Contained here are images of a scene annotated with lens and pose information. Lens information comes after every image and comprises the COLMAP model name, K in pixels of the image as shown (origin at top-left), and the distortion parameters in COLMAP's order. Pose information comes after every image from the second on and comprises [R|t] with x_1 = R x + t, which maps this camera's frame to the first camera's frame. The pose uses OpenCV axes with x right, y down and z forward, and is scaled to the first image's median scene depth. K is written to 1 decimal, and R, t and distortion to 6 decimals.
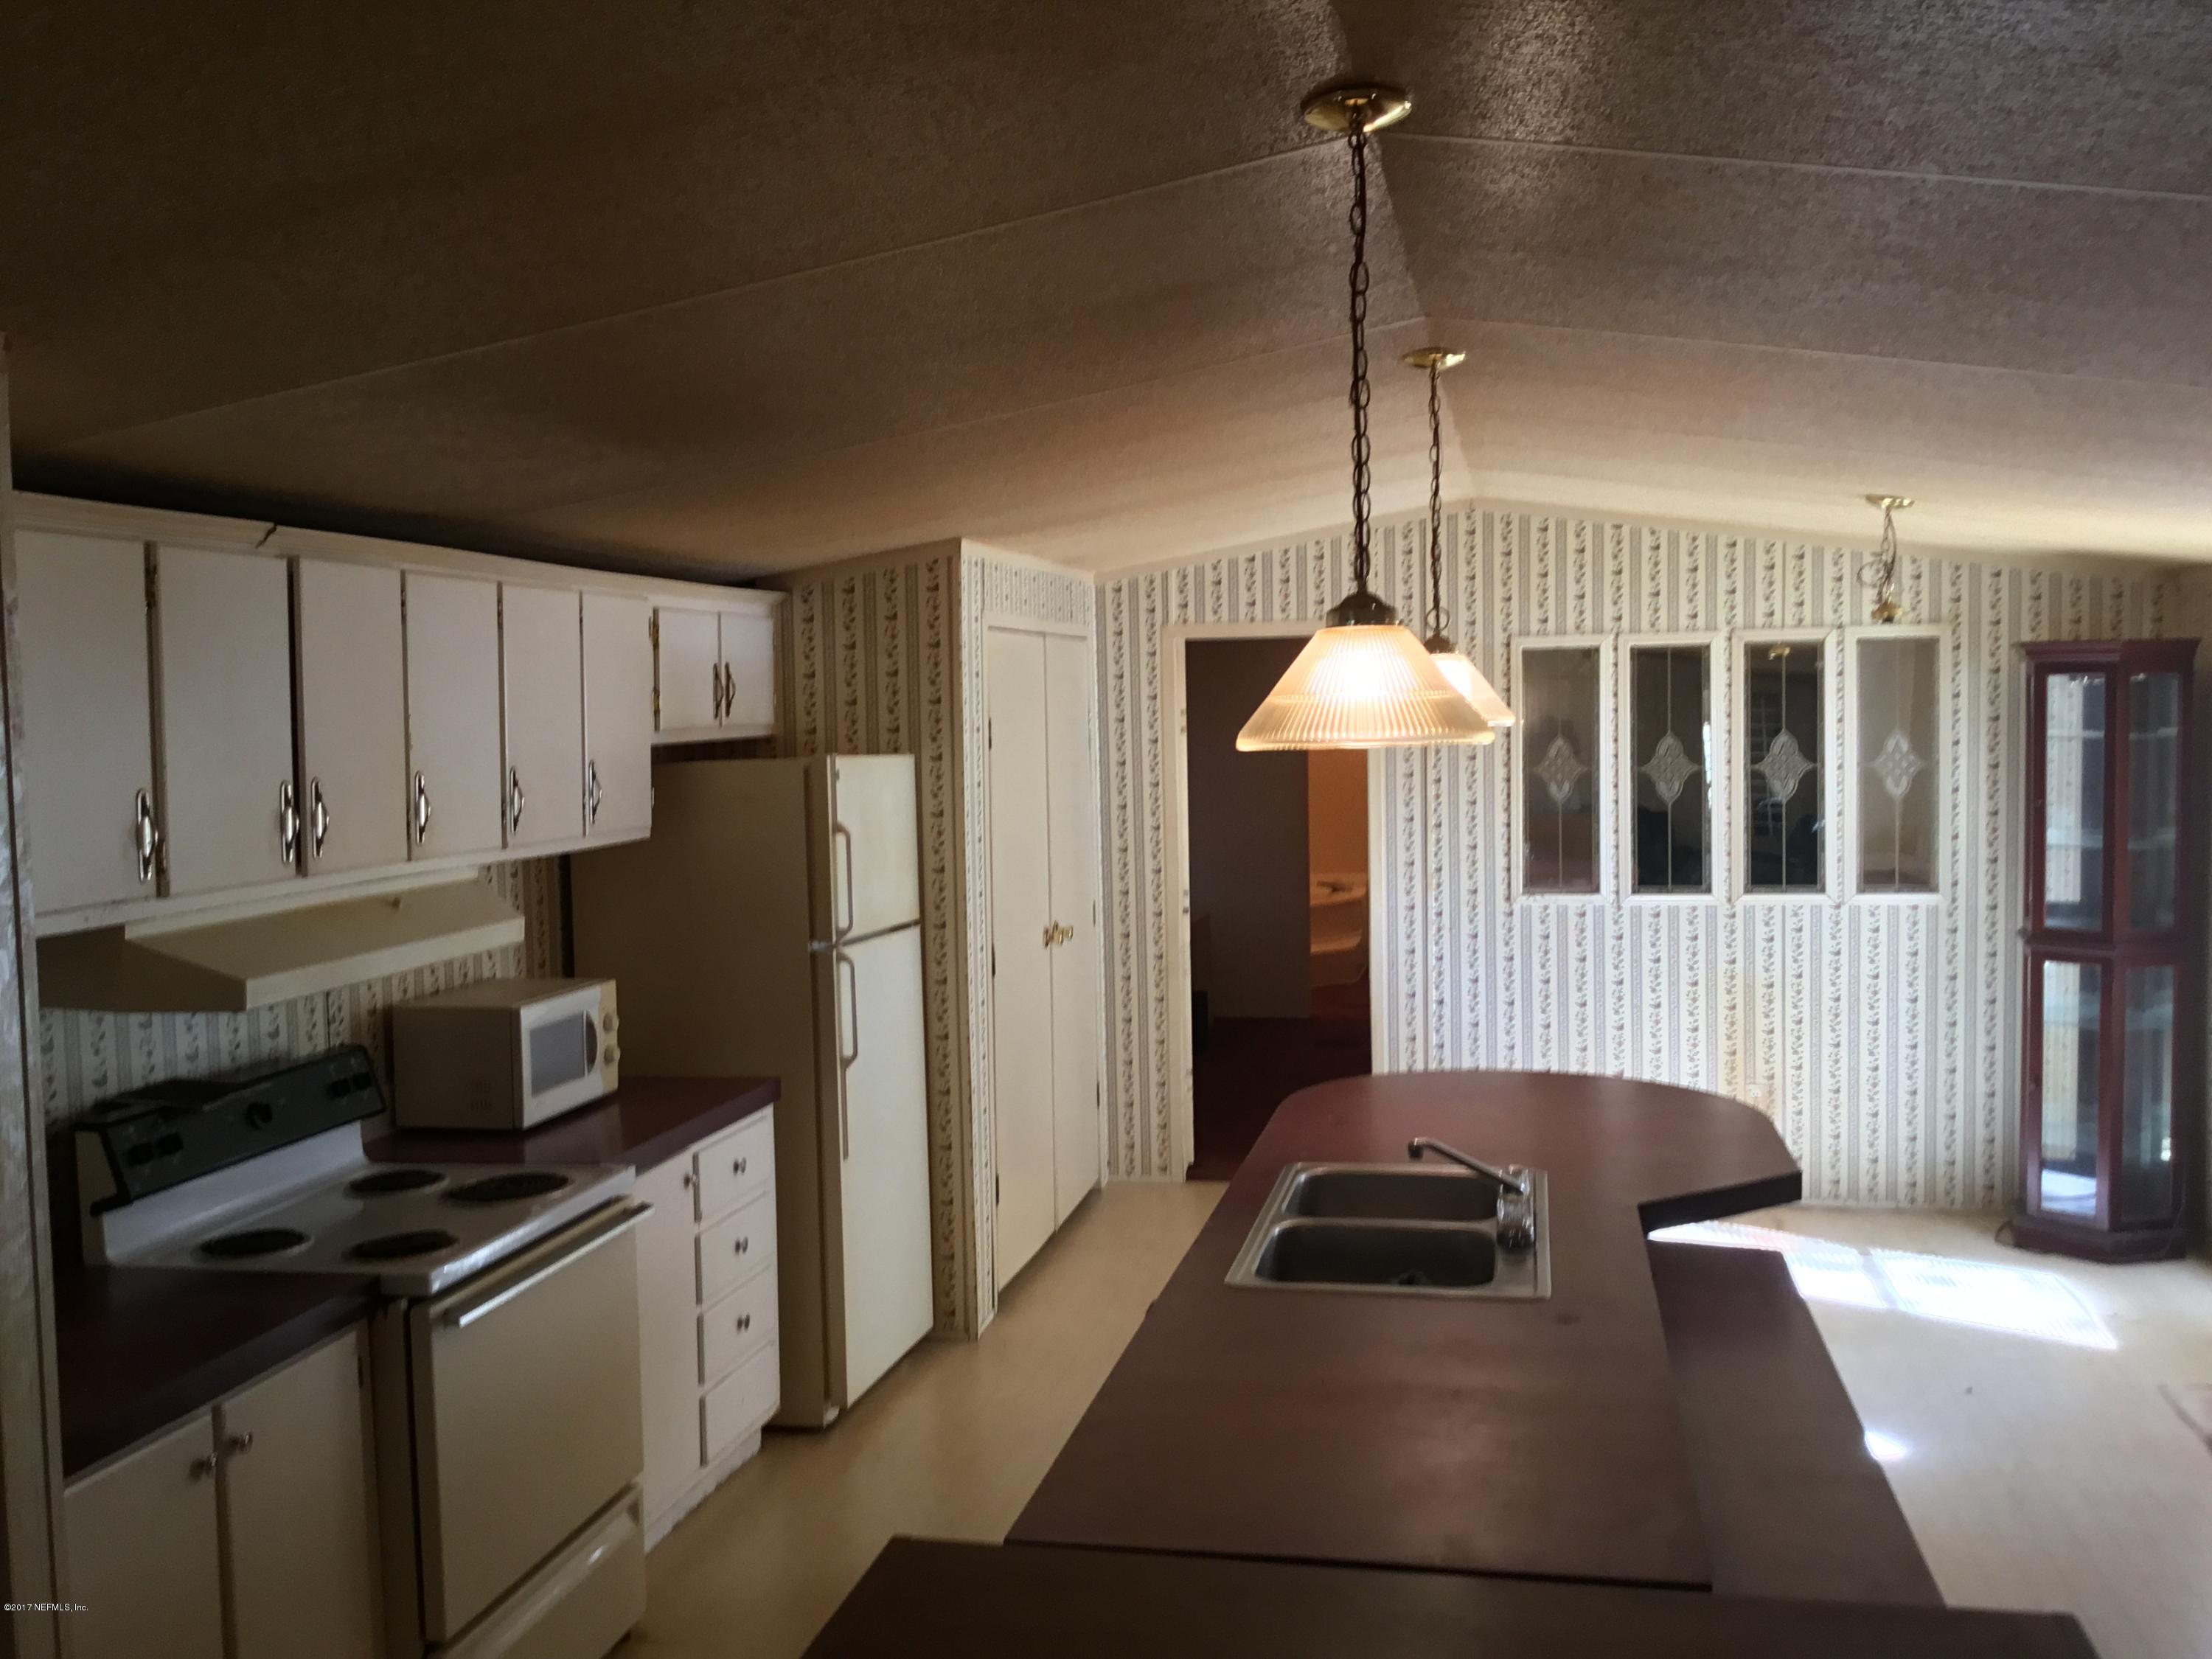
lens RADIAL K [[2006.6, 0, 1067.4], [0, 2006.6, 839.7], [0, 0, 1]] dist [0.131817, -0.217445]
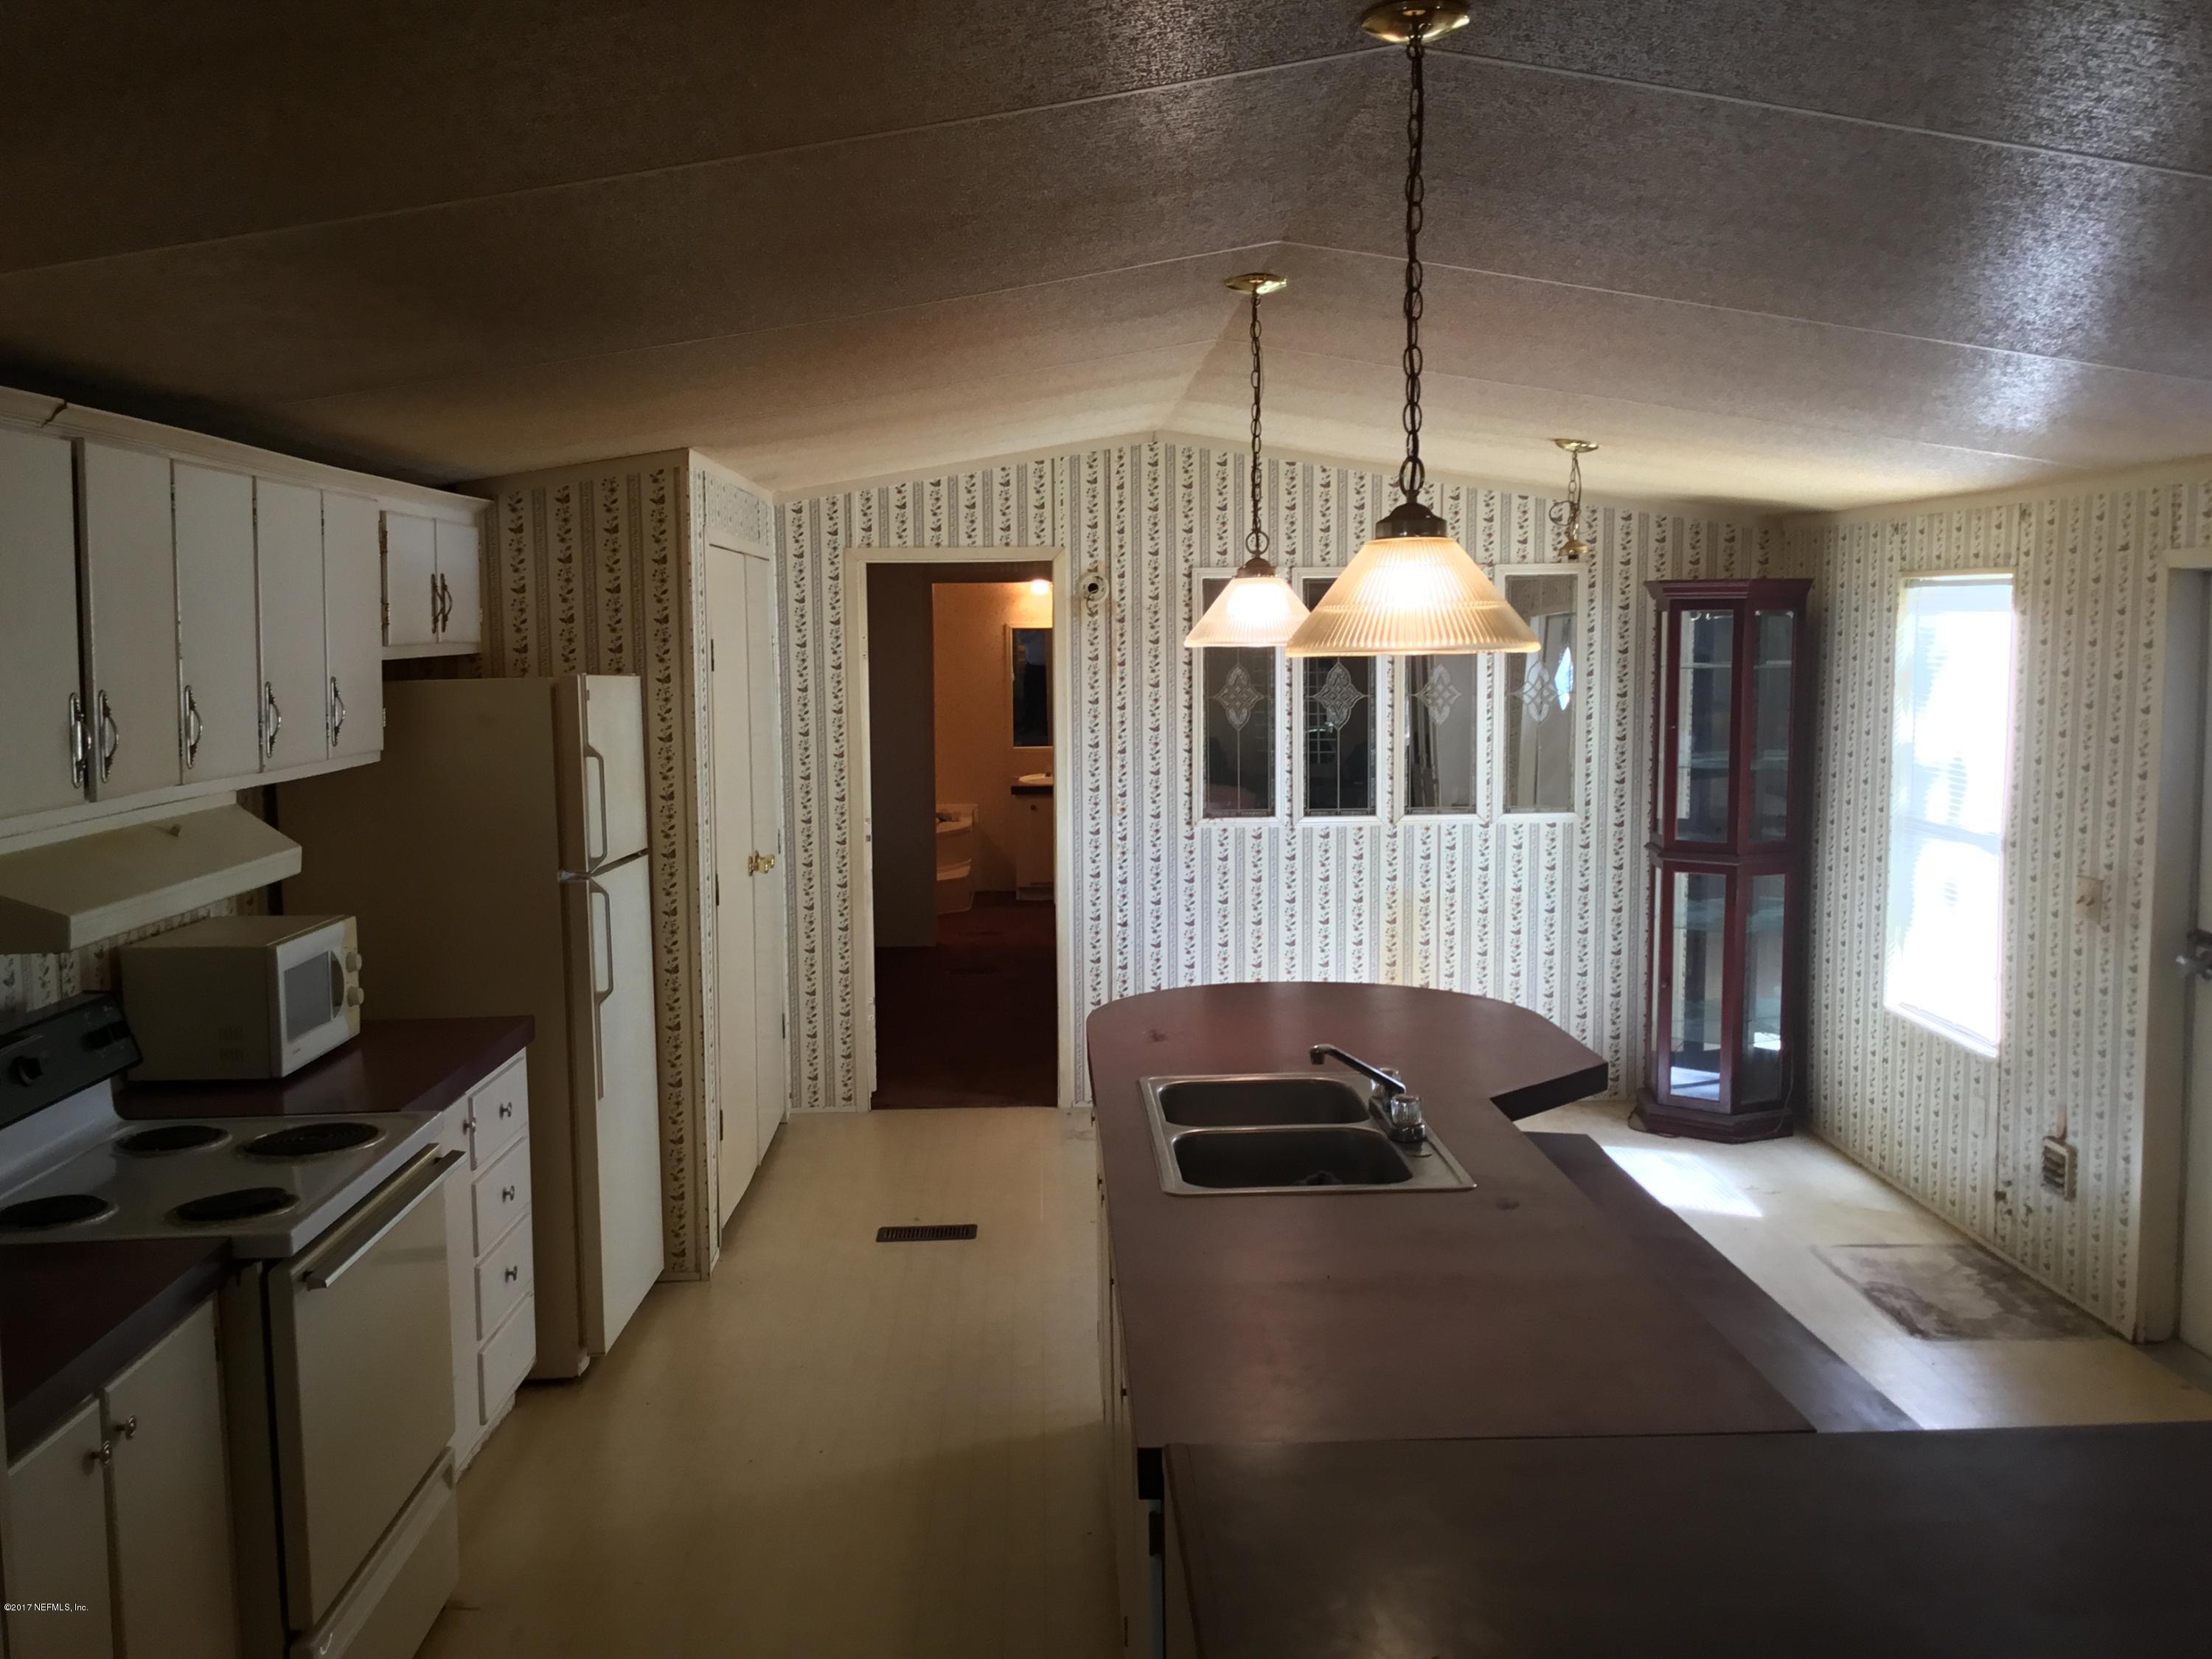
lens RADIAL K [[2006.6, 0, 1067.4], [0, 2006.6, 839.7], [0, 0, 1]] dist [0.131817, -0.217445]
pose [[0.971183, -0.012689, 0.237998, -0.106137], [0.004976, 0.999444, 0.032981, 0.004833], [-0.238284, -0.030846, 0.970706, 0.019196]]
